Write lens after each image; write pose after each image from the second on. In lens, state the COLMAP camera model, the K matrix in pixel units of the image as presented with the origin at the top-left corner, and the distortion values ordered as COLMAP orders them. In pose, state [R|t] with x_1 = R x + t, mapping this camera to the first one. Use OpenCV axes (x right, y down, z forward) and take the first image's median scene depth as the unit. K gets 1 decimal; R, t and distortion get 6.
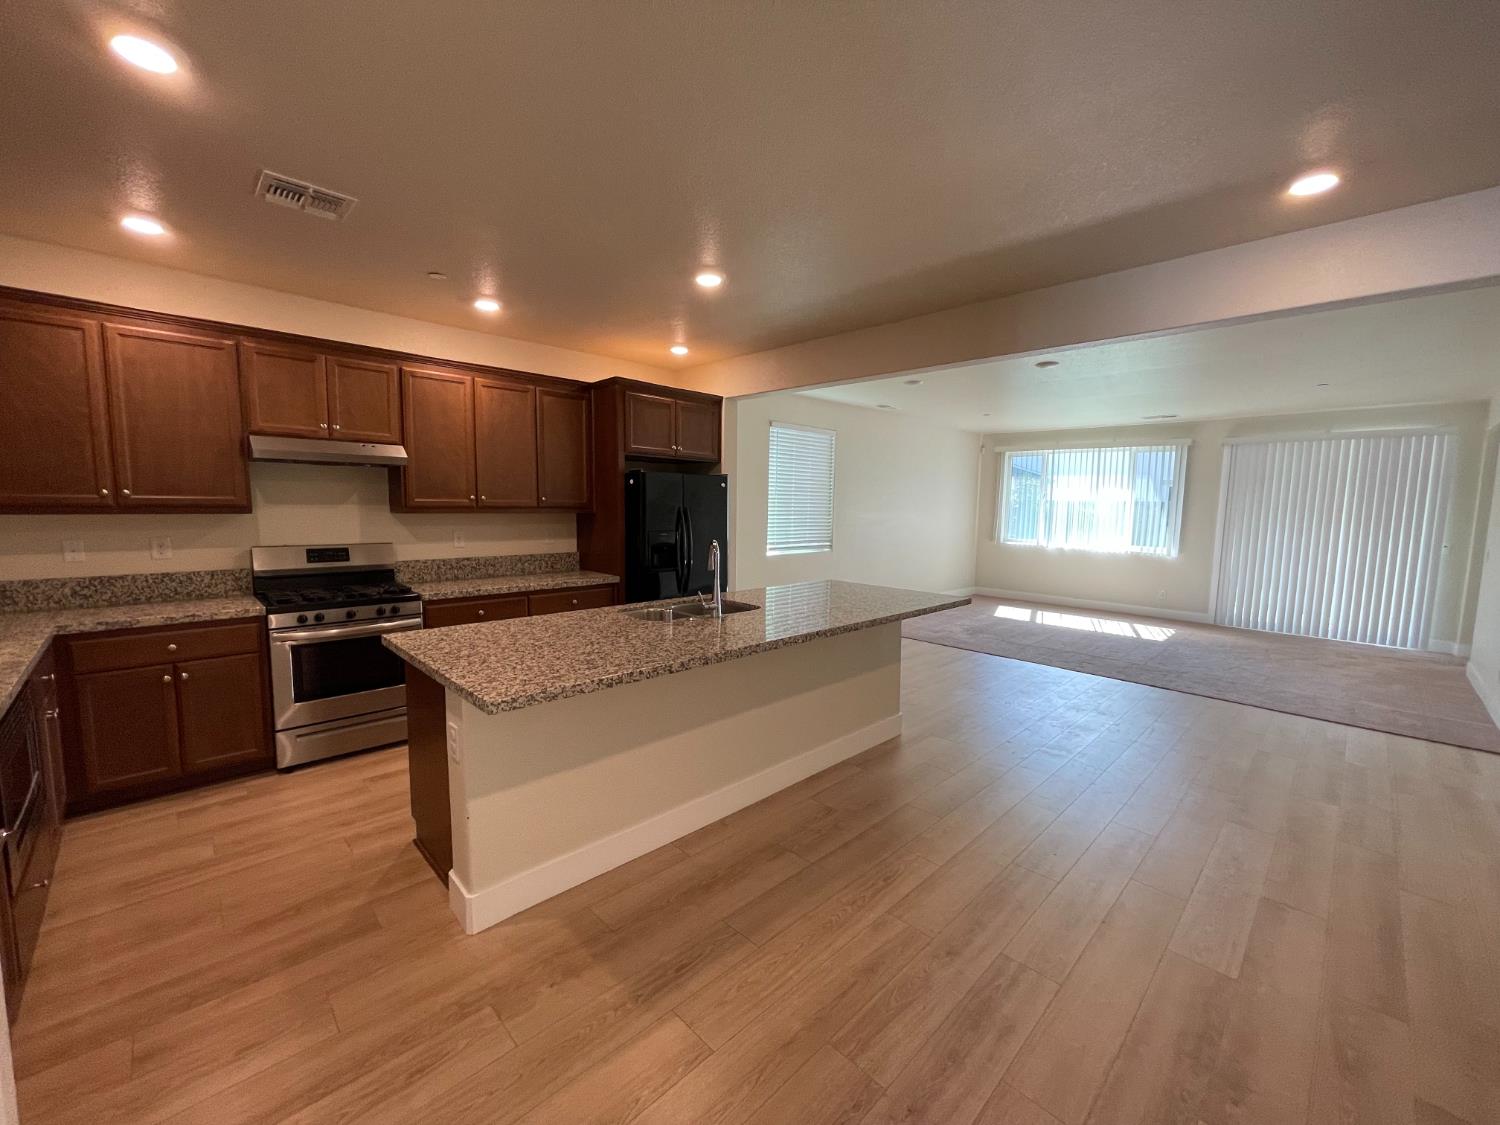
lens RADIAL K [[606.5, 0, 745.8], [0, 606.5, 565.0], [0, 0, 1]] dist [-0.000754, -0.000069]
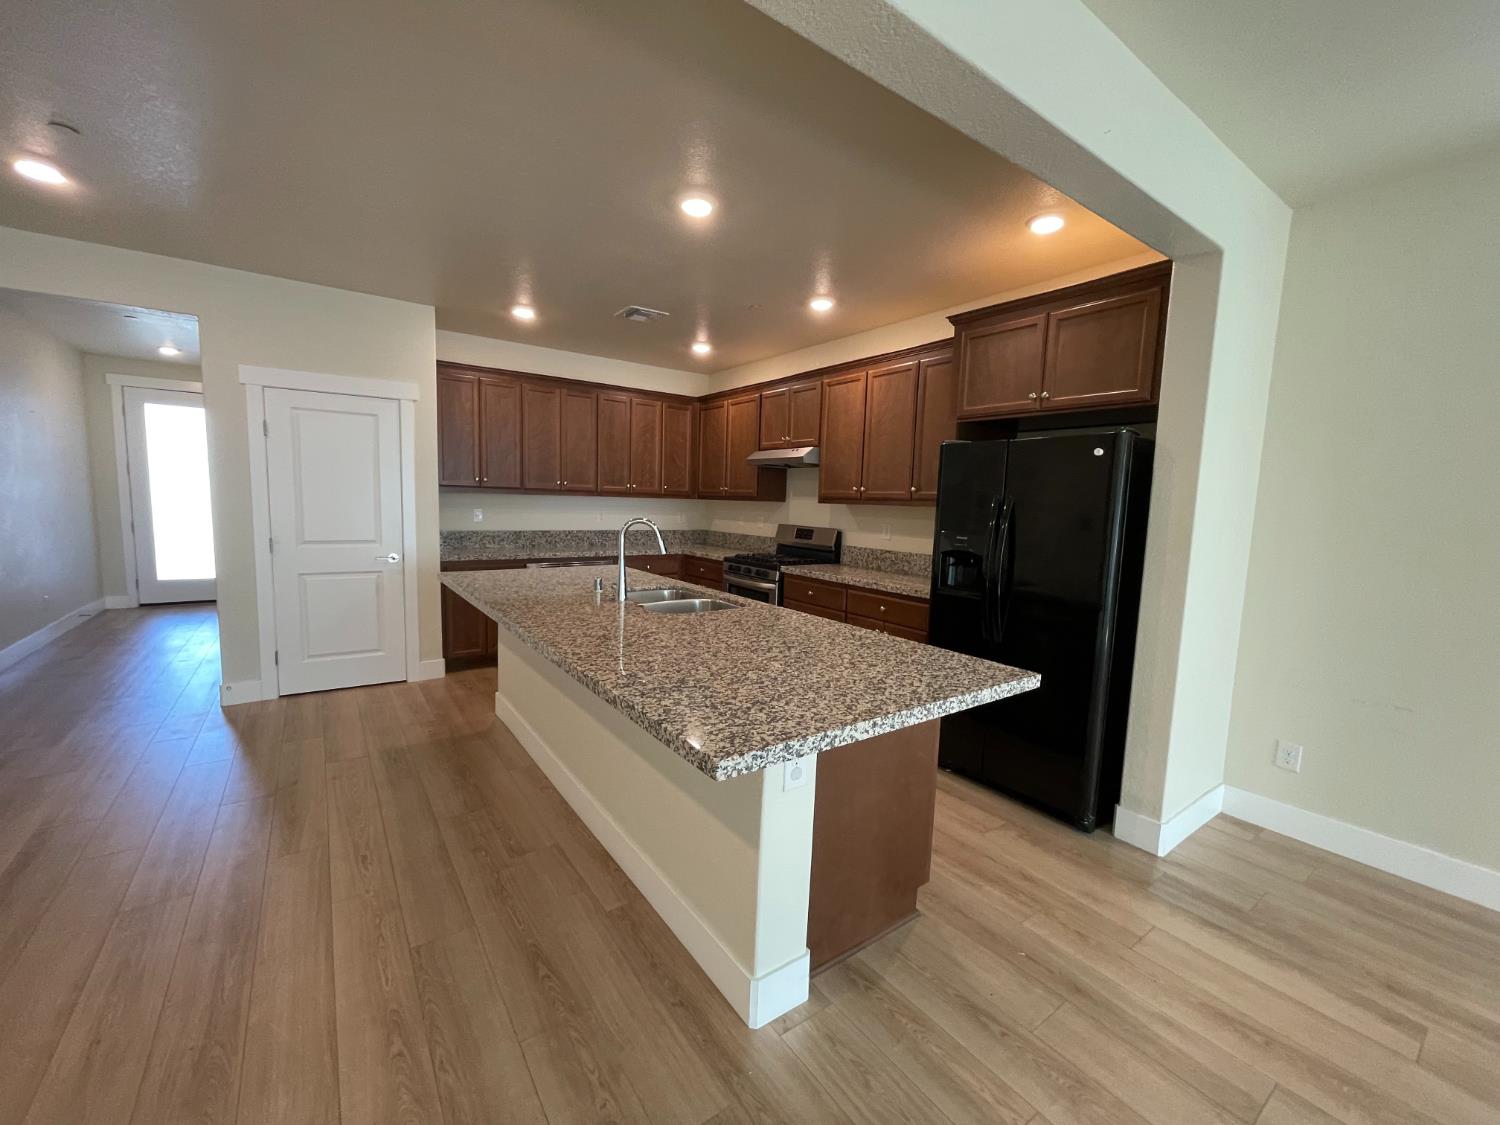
lens RADIAL K [[606.5, 0, 745.8], [0, 606.5, 565.0], [0, 0, 1]] dist [-0.000754, -0.000069]
pose [[-0.152964, 0.088504, -0.984261, 0.657588], [-0.128897, 0.985686, 0.108664, -0.076998], [0.979790, 0.143490, -0.139367, 1.044440]]
